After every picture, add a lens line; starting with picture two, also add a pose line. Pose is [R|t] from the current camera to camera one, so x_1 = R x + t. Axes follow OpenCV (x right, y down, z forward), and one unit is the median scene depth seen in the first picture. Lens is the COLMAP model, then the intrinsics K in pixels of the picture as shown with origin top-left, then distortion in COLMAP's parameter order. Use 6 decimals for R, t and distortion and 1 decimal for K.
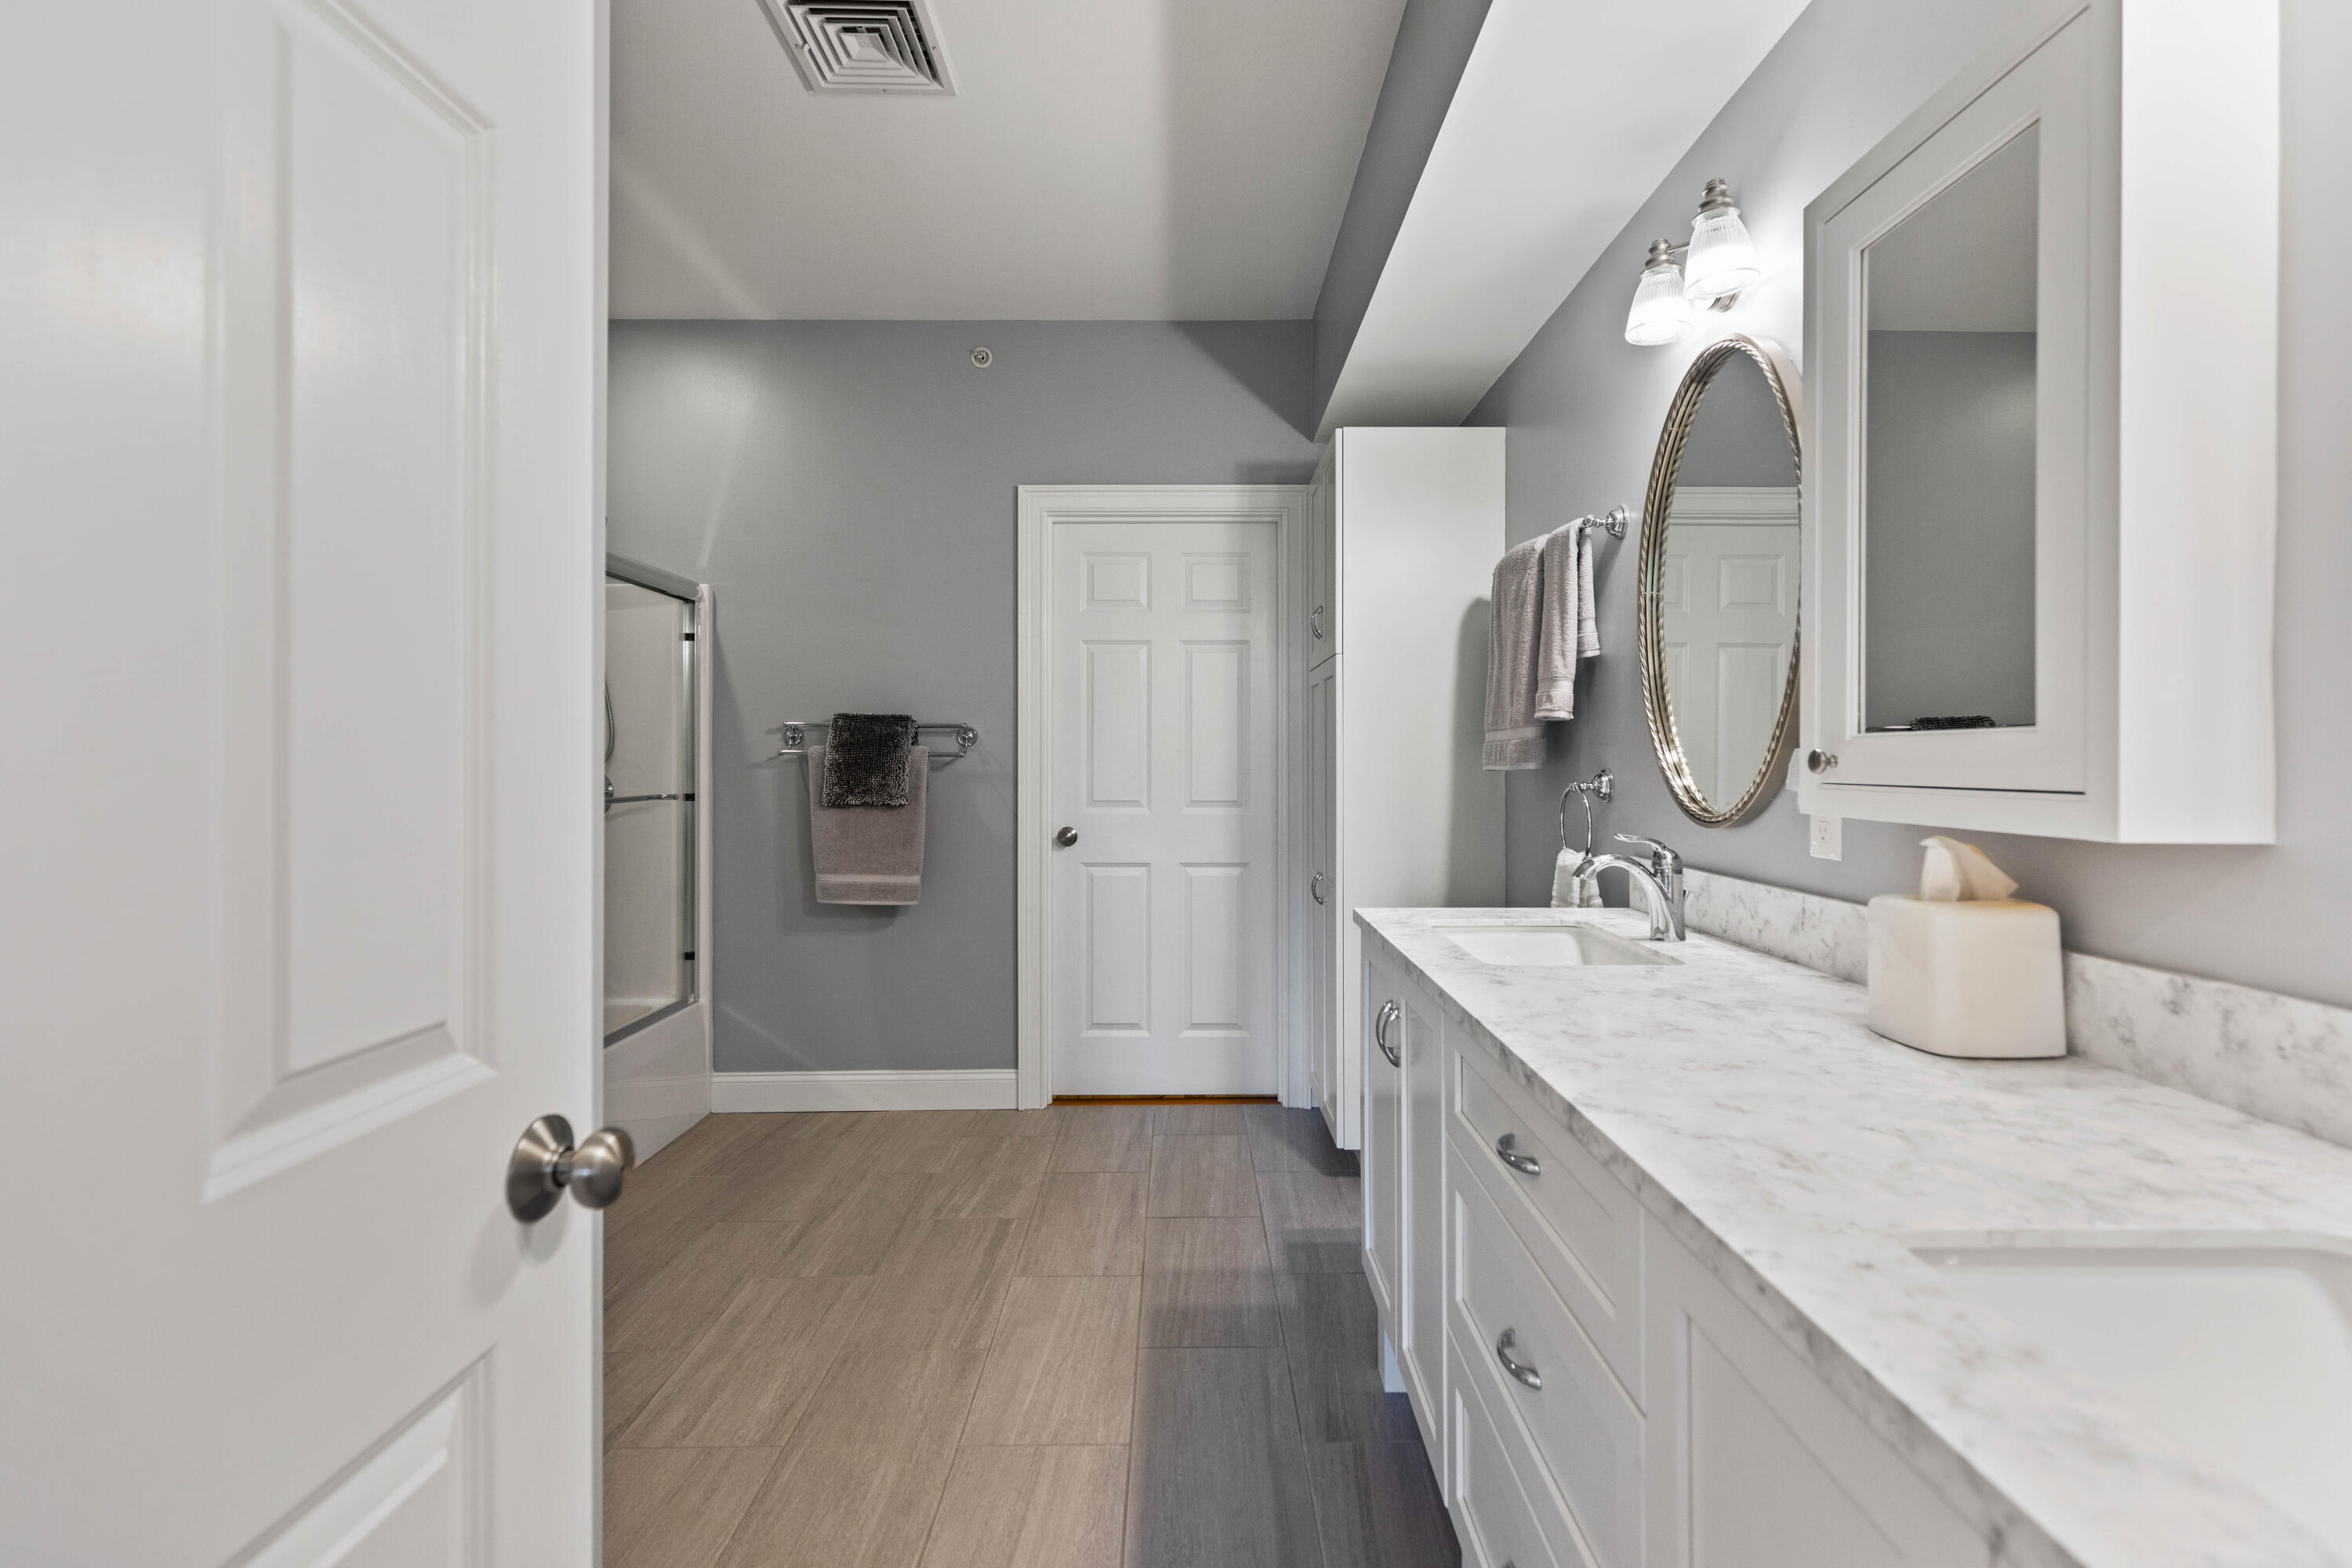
lens RADIAL K [[1059.6, 0, 1174.8], [0, 1059.6, 771.5], [0, 0, 1]] dist [0.003939, -0.000265]
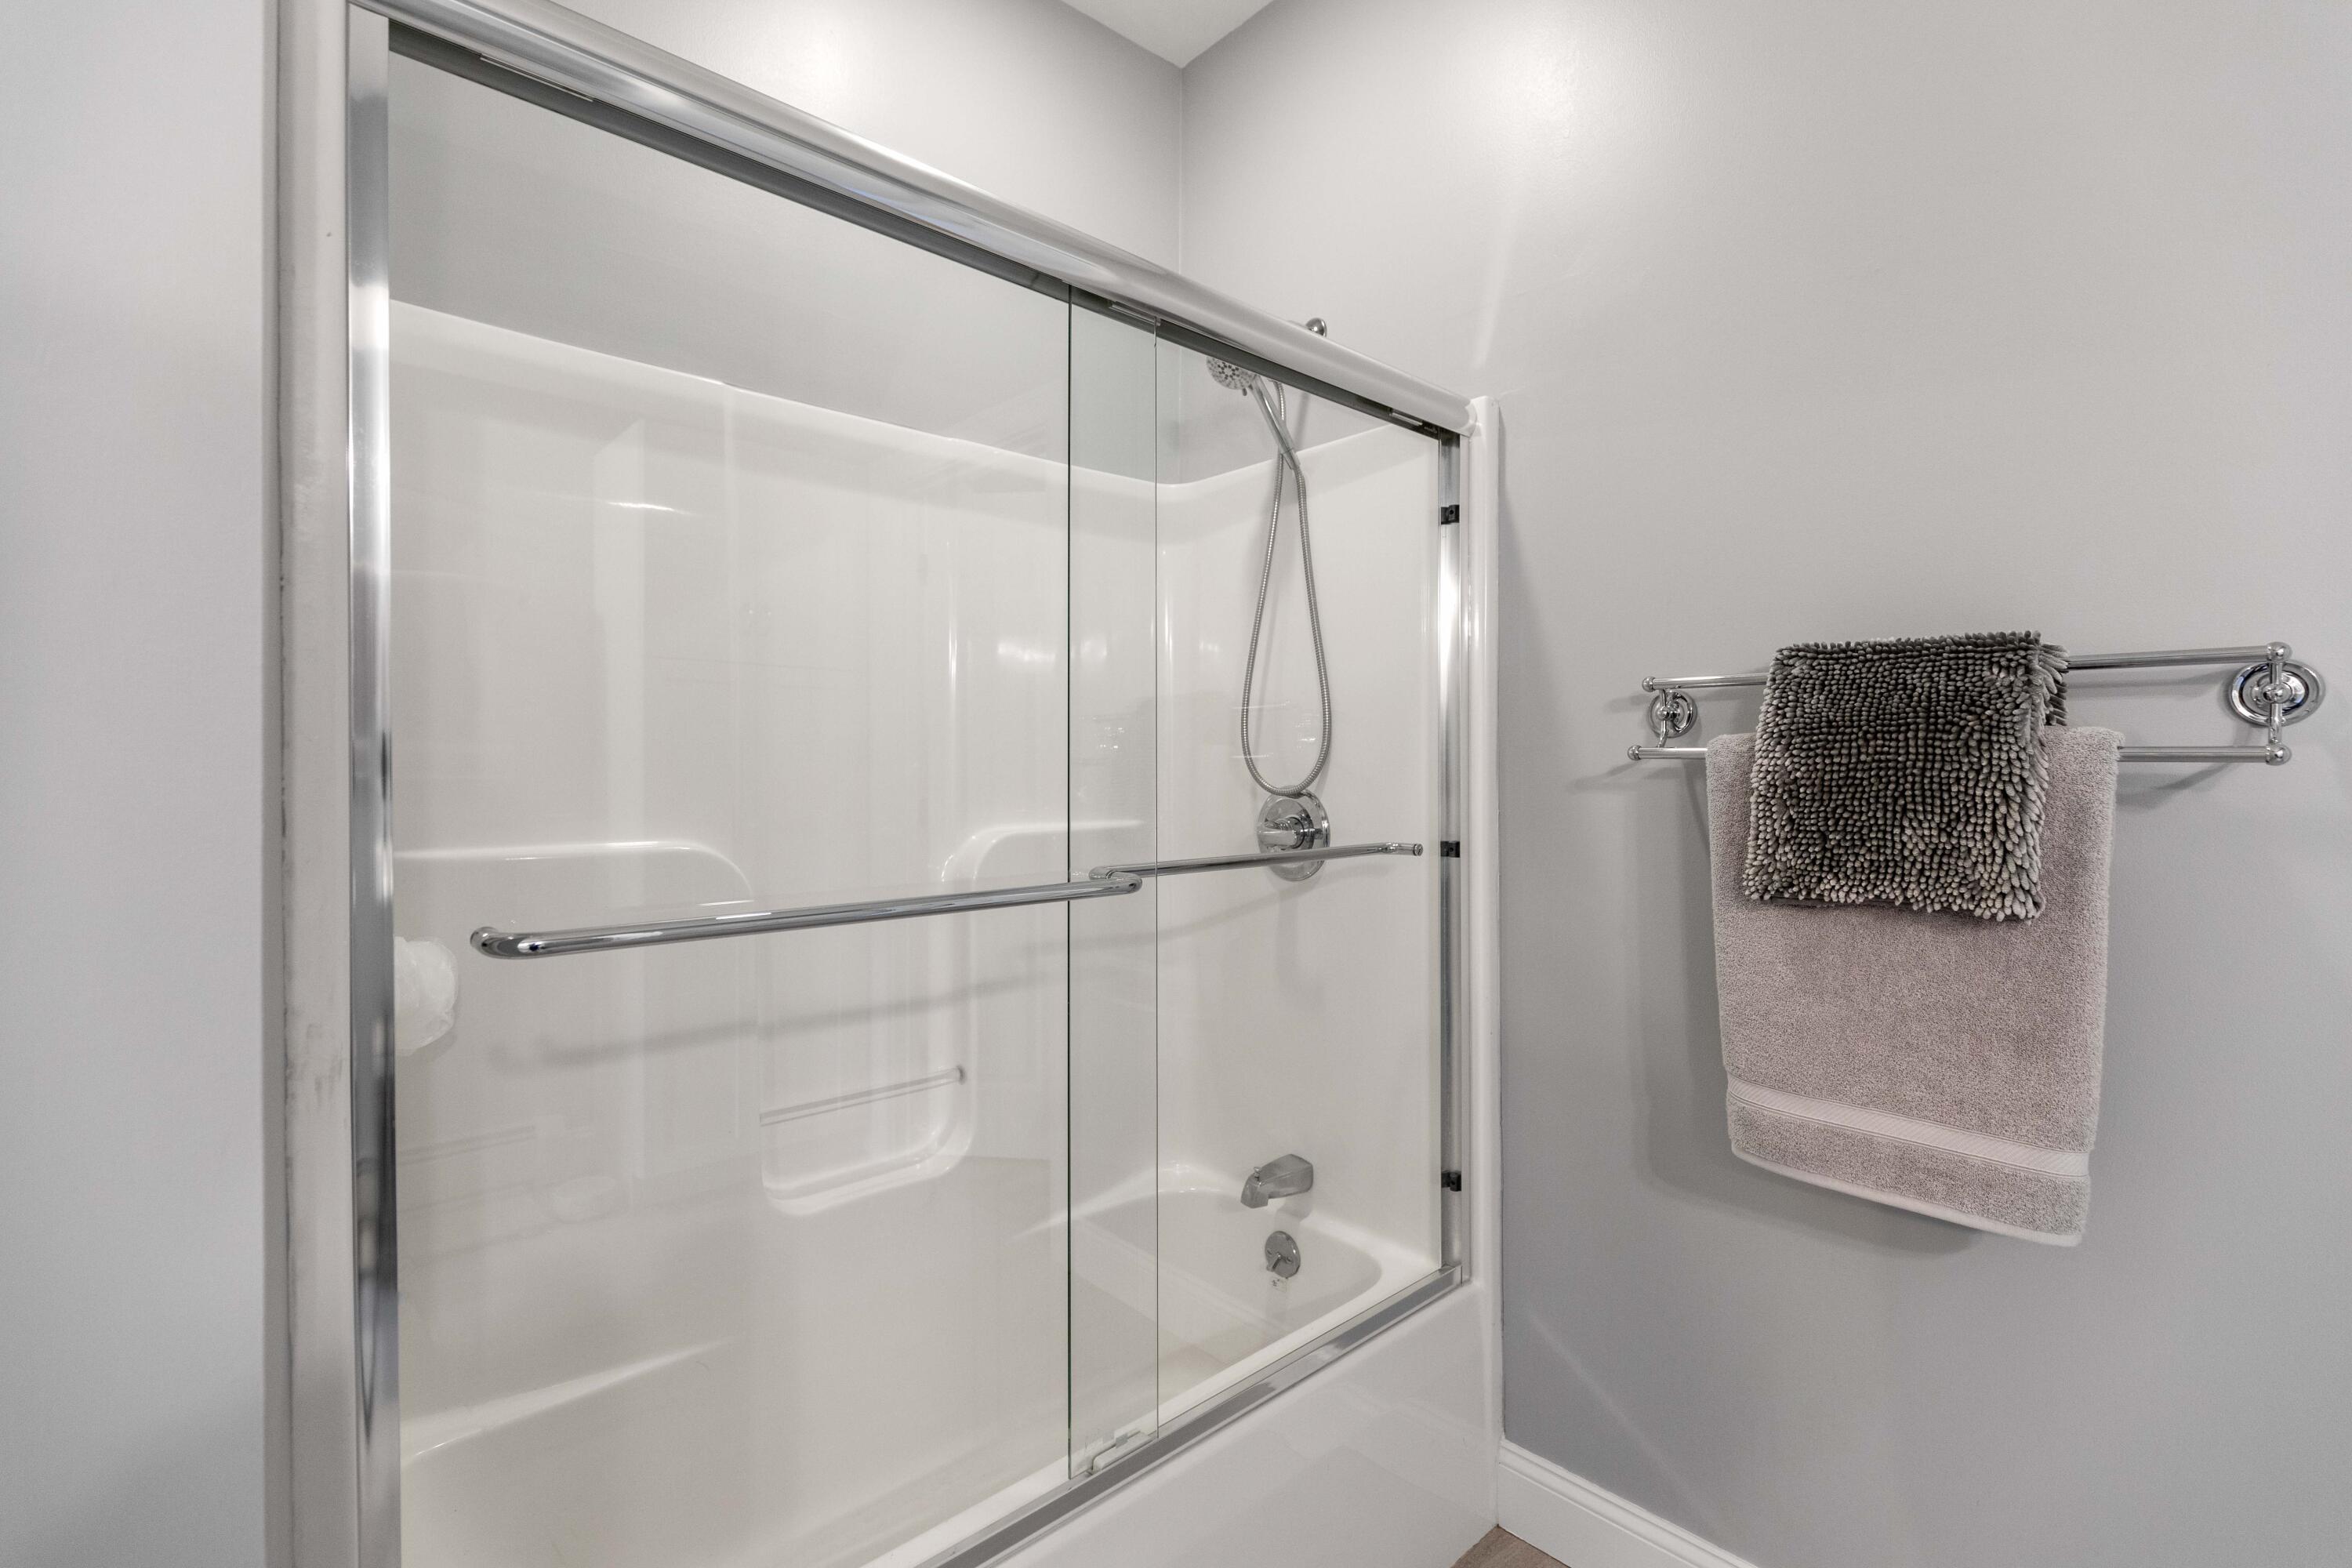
lens RADIAL K [[1059.6, 0, 1186.3], [0, 1059.6, 765.5], [0, 0, 1]] dist [0.003939, -0.000265]
pose [[0.671904, -0.002755, -0.740633, -0.187442], [0.002477, 0.999996, -0.001472, -0.013107], [0.740634, -0.000846, 0.671908, 0.601814]]
